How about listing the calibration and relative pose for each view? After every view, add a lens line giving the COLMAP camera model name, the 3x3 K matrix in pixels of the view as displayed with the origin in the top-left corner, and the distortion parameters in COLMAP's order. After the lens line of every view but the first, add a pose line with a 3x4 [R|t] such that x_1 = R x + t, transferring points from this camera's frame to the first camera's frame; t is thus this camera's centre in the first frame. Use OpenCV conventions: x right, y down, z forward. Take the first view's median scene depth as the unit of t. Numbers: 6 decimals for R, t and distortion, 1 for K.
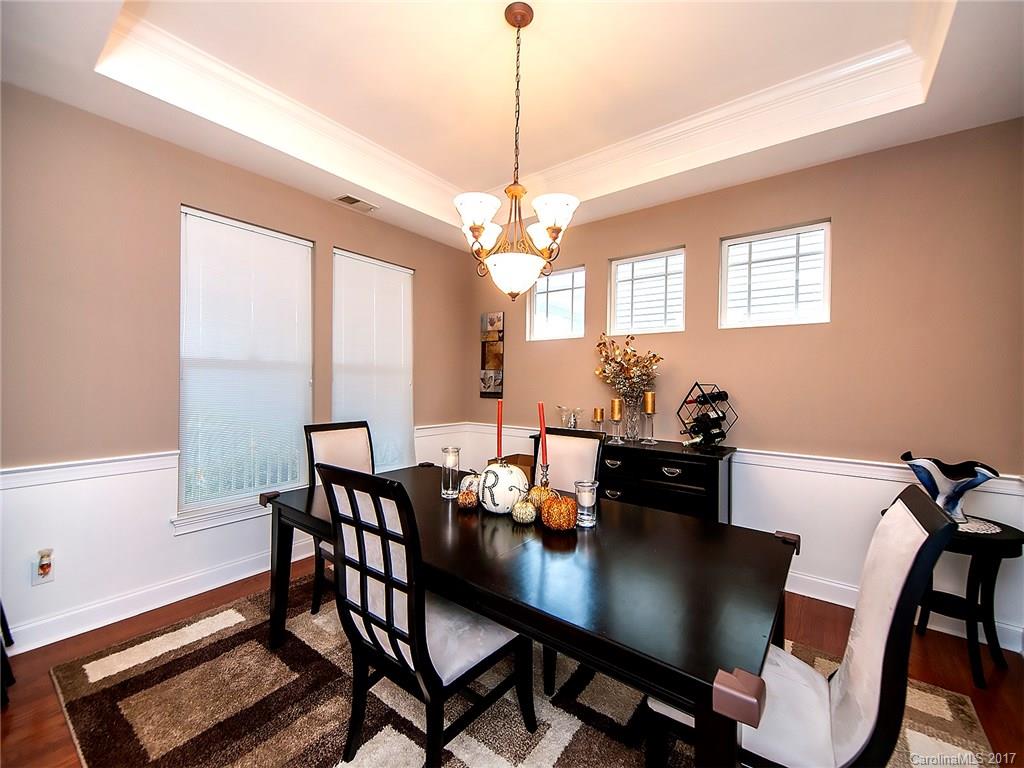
lens RADIAL K [[417.3, 0, 511.3], [0, 417.3, 381.3], [0, 0, 1]] dist [0.023530, -0.000208]
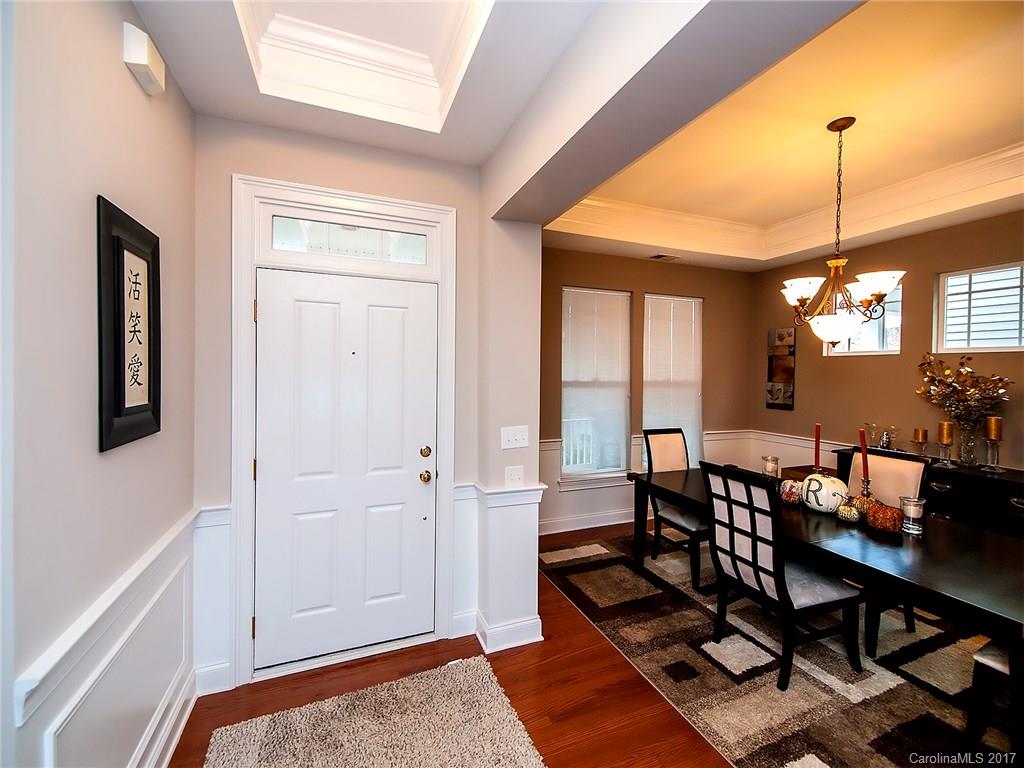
lens RADIAL K [[425.0, 0, 504.9], [0, 425.0, 375.7], [0, 0, 1]] dist [0.025681, -0.013311]
pose [[0.852689, 0.004277, -0.522401, -0.142791], [-0.000023, 0.999967, 0.008149, -0.102413], [0.522419, -0.006937, 0.852661, -0.551184]]
